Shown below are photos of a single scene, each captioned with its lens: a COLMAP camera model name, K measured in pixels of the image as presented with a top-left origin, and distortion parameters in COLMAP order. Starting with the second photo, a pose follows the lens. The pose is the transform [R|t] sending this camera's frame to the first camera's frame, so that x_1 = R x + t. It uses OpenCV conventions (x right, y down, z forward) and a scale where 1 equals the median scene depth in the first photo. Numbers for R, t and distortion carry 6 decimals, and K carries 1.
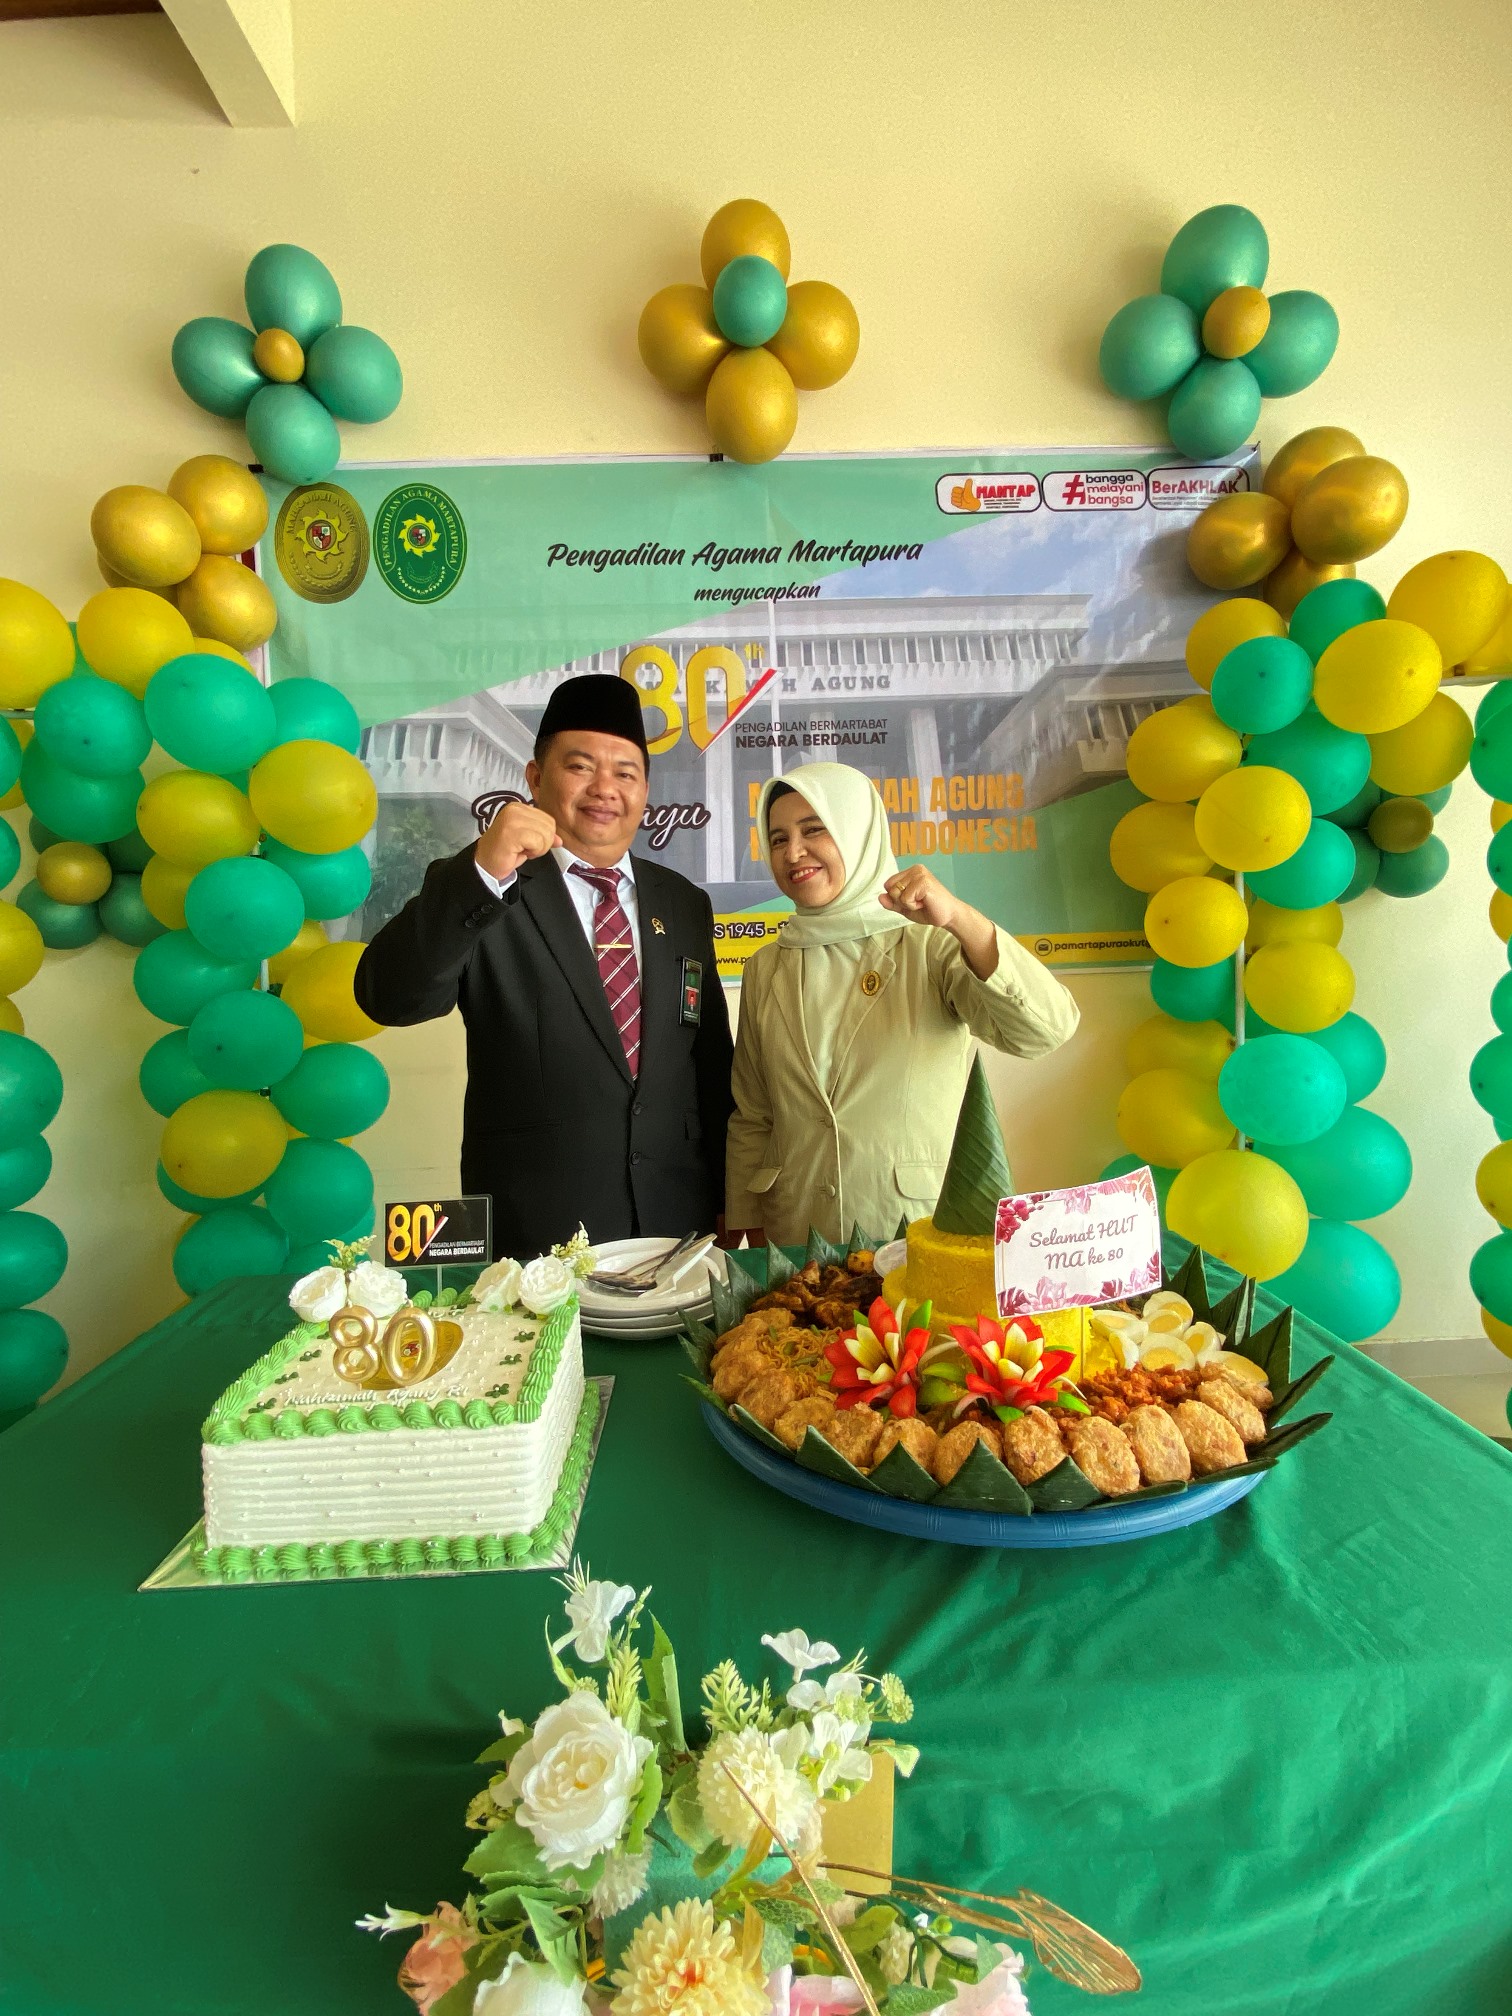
lens RADIAL K [[935.9, 0, 759.9], [0, 935.9, 1019.2], [0, 0, 1]] dist [0.043140, -0.044025]
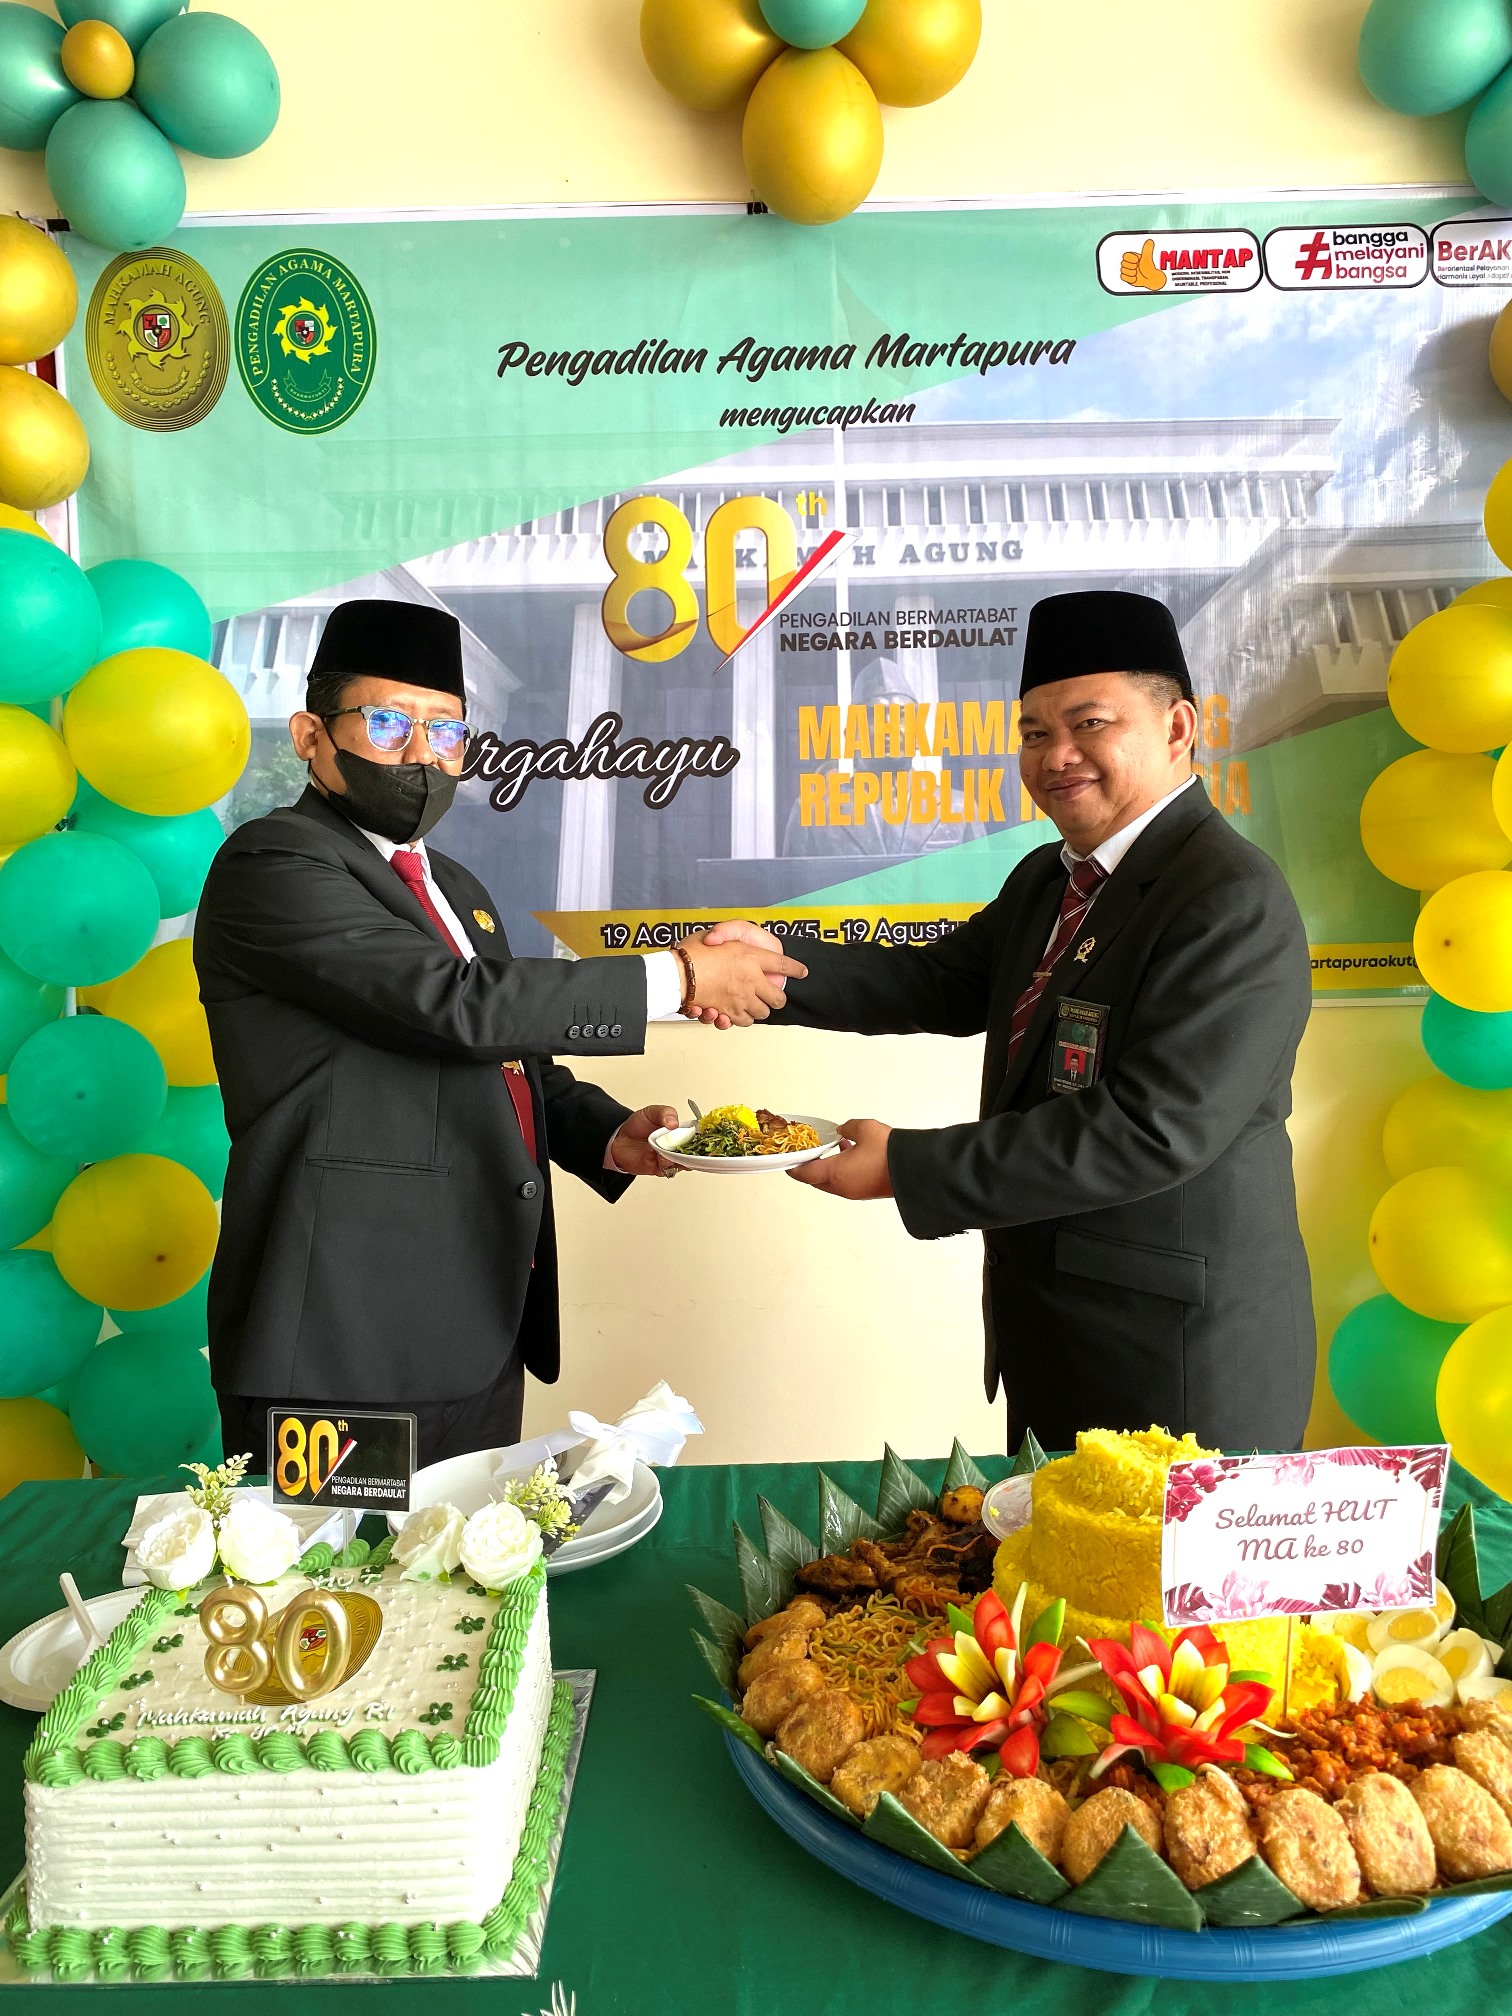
lens RADIAL K [[1493.3, 0, 754.7], [0, 1493.3, 1020.7], [0, 0, 1]] dist [0.004328, 0.003804]
pose [[0.999281, 0.015629, -0.034551, -0.003794], [-0.015493, 0.999871, 0.004204, -0.039630], [0.034612, -0.003666, 0.999394, -0.030220]]
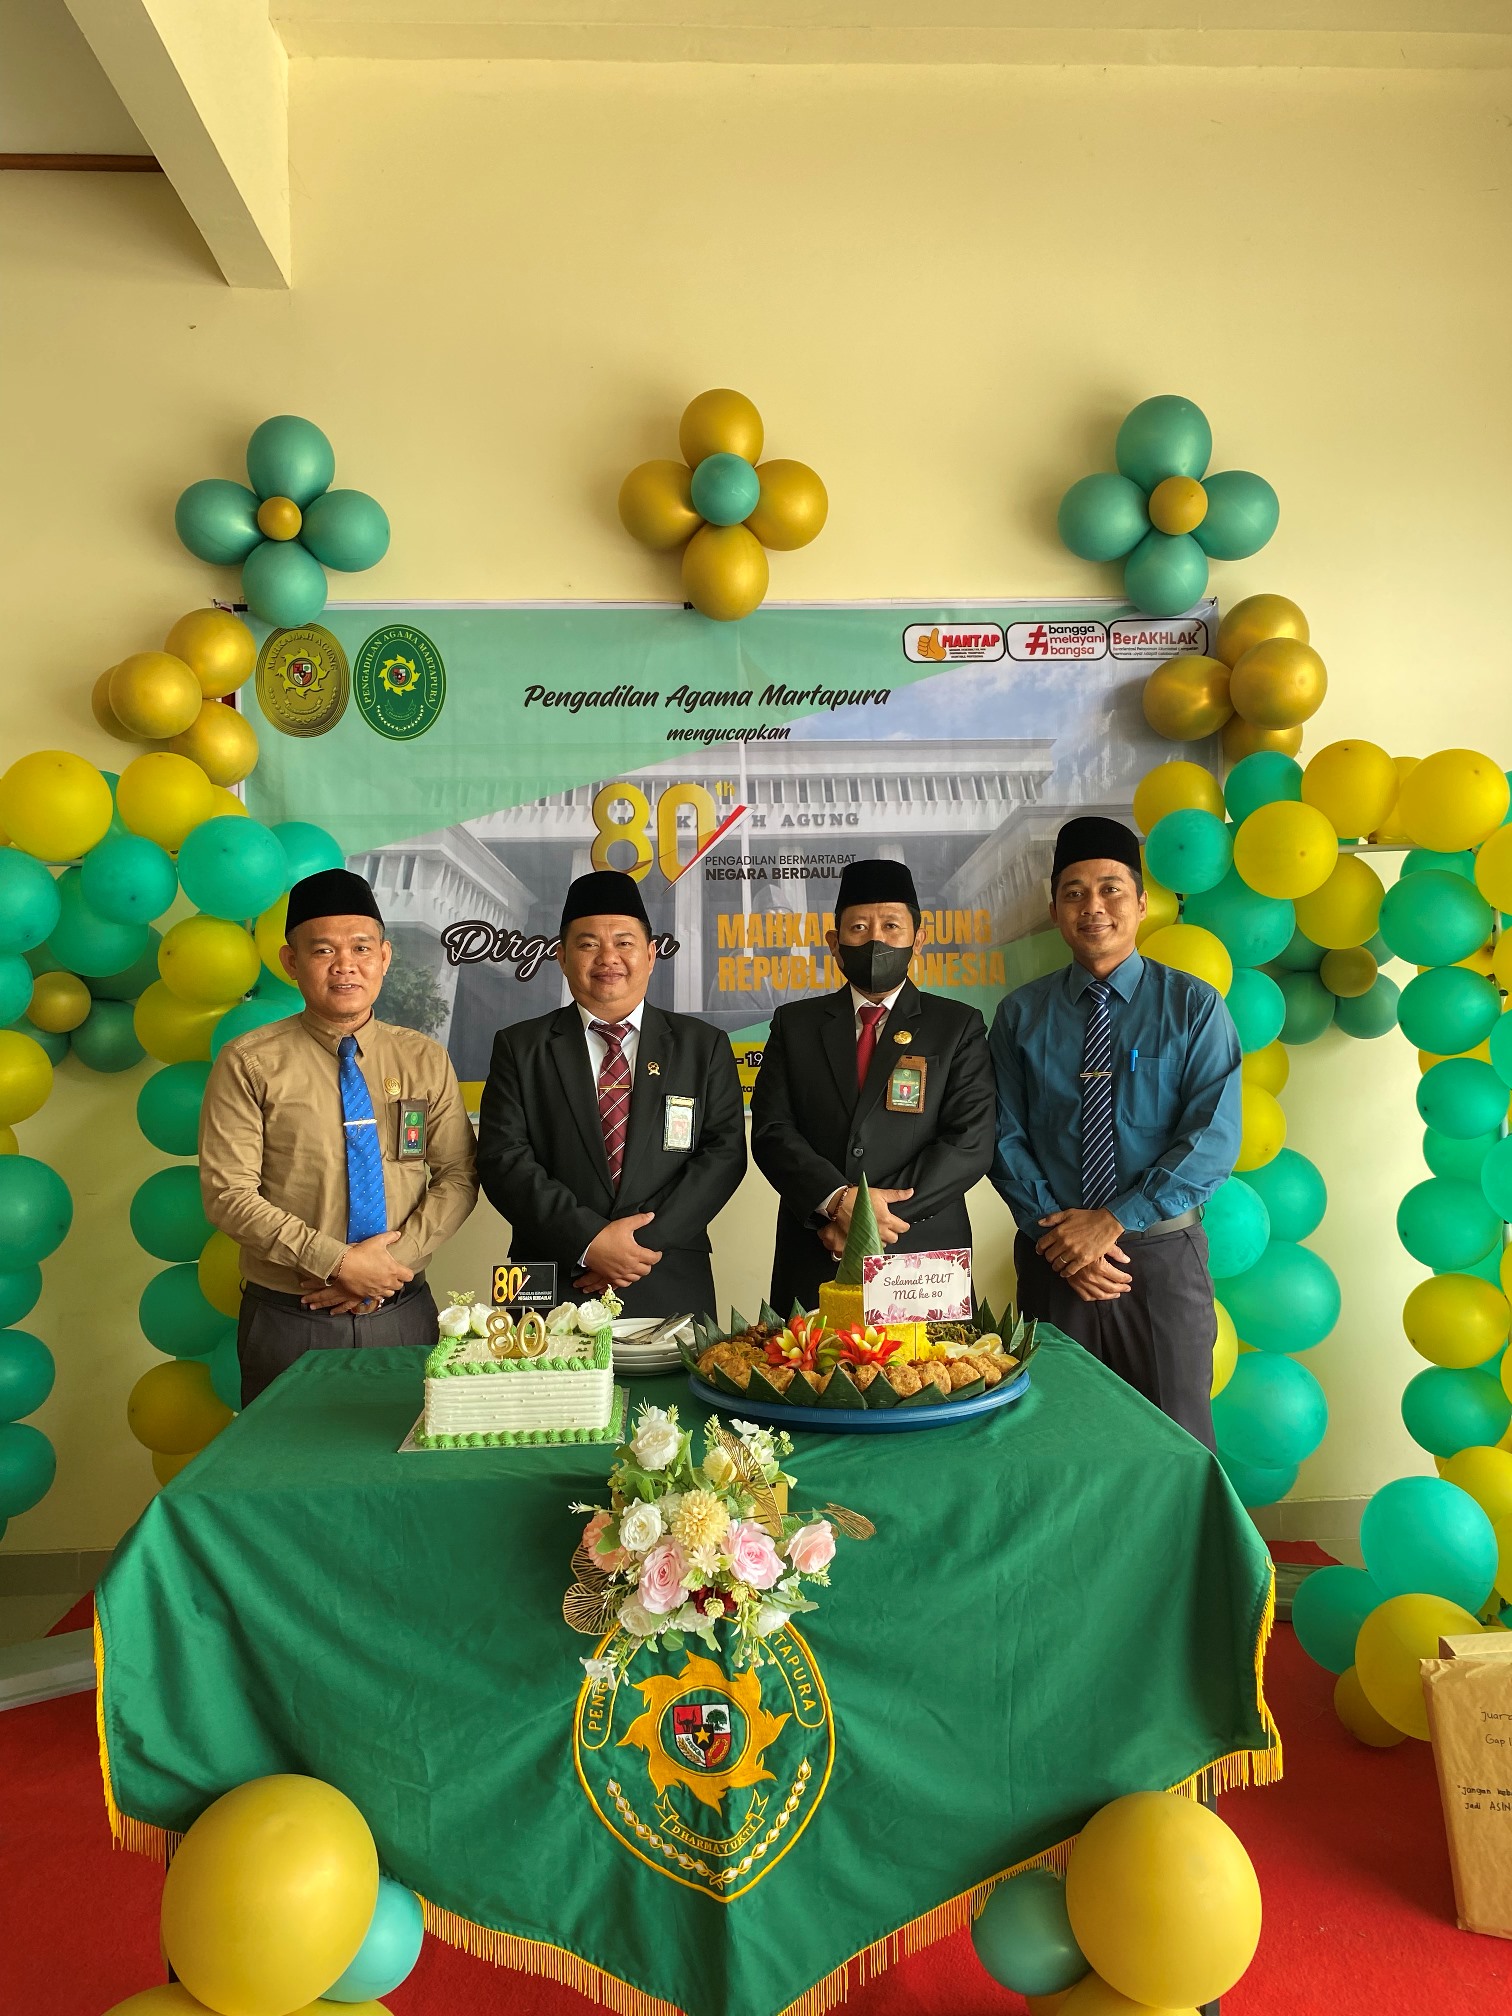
lens RADIAL K [[1528.4, 0, 756.0], [0, 1528.4, 1008.0], [0, 0, 1]] dist [0.137690, -0.203346]
pose [[0.999677, 0.013045, 0.021821, -0.005659], [-0.010956, 0.995582, -0.093256, -0.000246], [-0.022941, 0.092987, 0.995403, -0.635419]]
